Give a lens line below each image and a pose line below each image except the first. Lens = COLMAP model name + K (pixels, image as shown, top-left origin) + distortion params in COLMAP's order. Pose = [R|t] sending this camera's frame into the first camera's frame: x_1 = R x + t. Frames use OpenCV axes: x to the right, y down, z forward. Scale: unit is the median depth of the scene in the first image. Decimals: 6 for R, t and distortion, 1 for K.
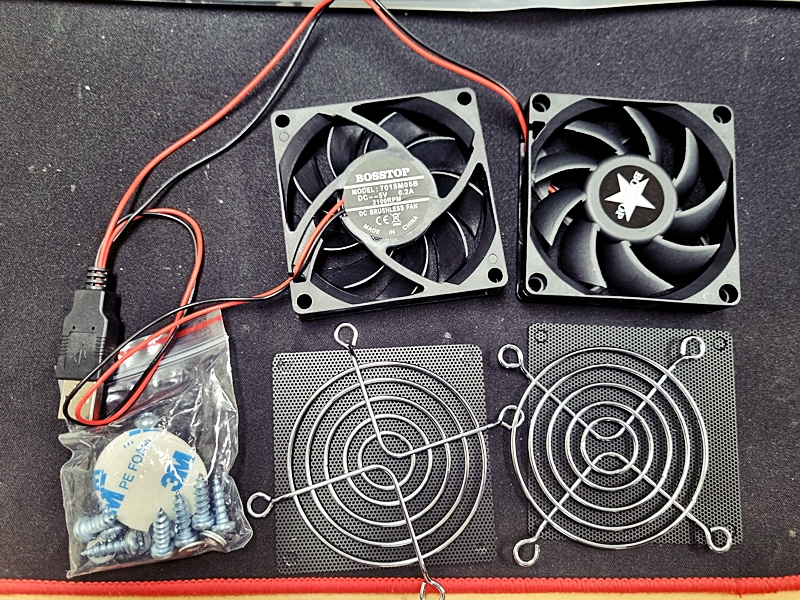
lens RADIAL K [[603.9, 0, 400.0], [0, 603.9, 300.0], [0, 0, 1]] dist [0.071903, 0.000006]
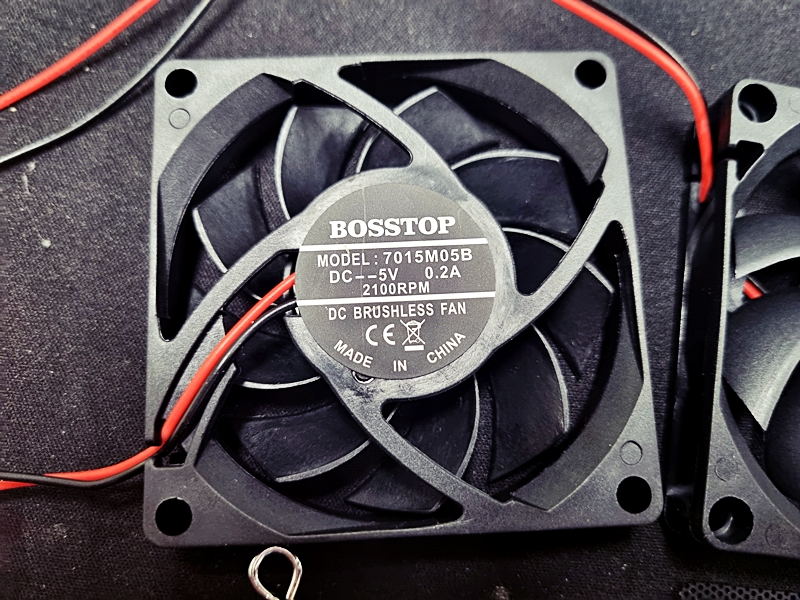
lens RADIAL K [[610.3, 0, 400.0], [0, 610.3, 300.0], [0, 0, 1]] dist [-0.003897, 0.000945]
pose [[0.994652, 0.102596, -0.011889, -0.012816], [-0.102531, 0.994712, 0.005962, -0.155822], [0.012438, -0.004711, 0.999912, 0.557694]]
